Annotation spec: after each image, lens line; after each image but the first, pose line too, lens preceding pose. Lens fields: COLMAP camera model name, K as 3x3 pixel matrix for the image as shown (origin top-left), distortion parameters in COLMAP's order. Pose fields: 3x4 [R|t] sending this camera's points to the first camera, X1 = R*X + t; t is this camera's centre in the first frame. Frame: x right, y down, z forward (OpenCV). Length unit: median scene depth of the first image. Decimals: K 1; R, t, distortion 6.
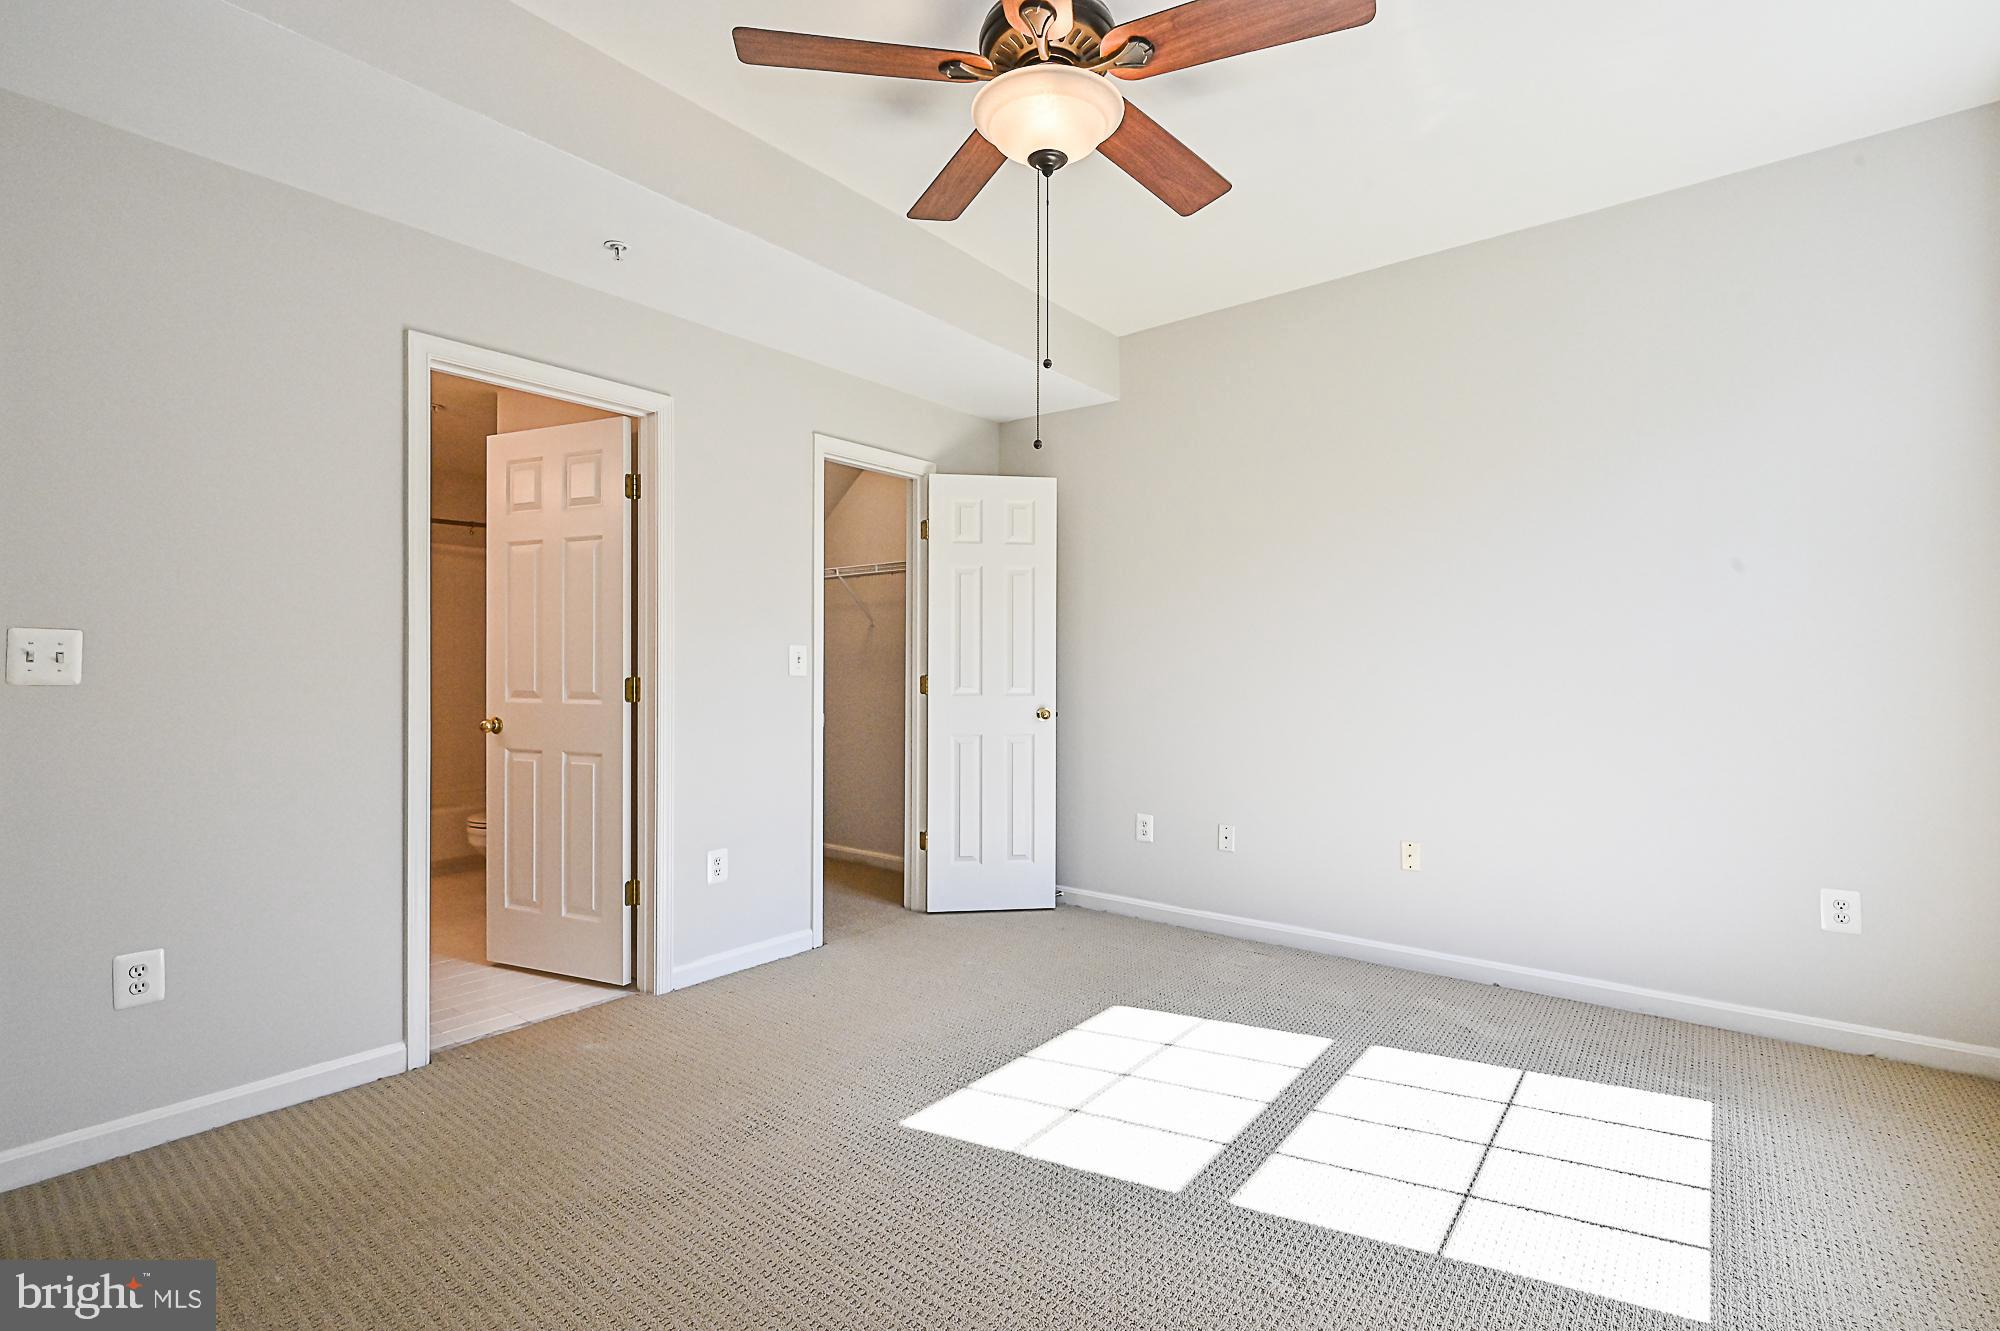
lens RADIAL K [[894.4, 0, 993.7], [0, 894.4, 667.6], [0, 0, 1]] dist [-0.001147, -0.000319]
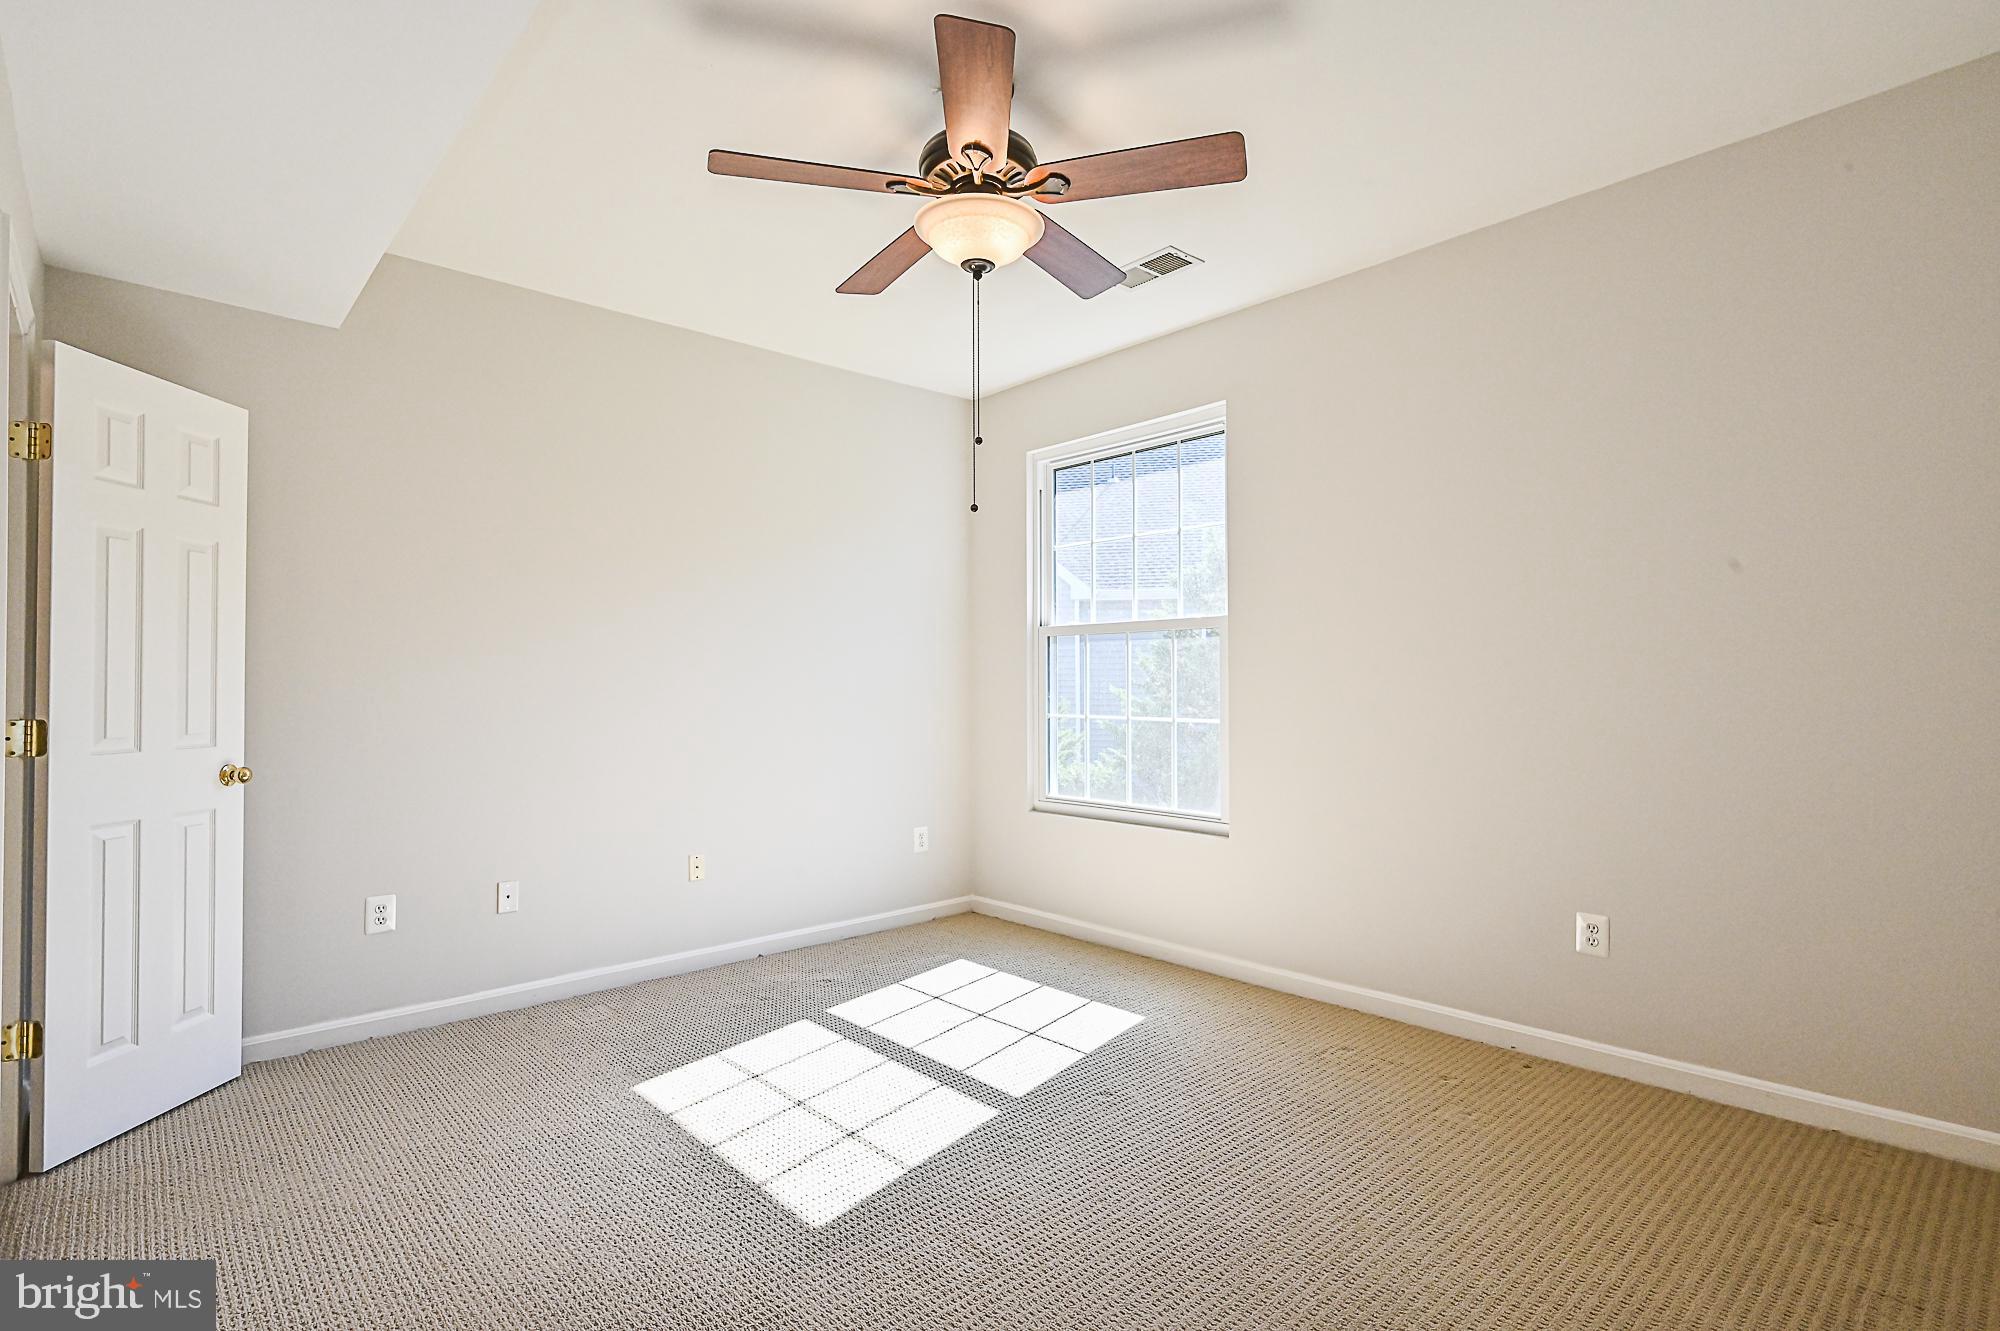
lens RADIAL K [[942.6, 0, 992.5], [0, 942.6, 675.4], [0, 0, 1]] dist [0.006661, -0.000160]
pose [[0.179894, 0.014746, 0.983575, -0.792838], [0.001407, 0.999883, -0.015248, -0.012647], [-0.983685, 0.004127, 0.179853, 0.535435]]
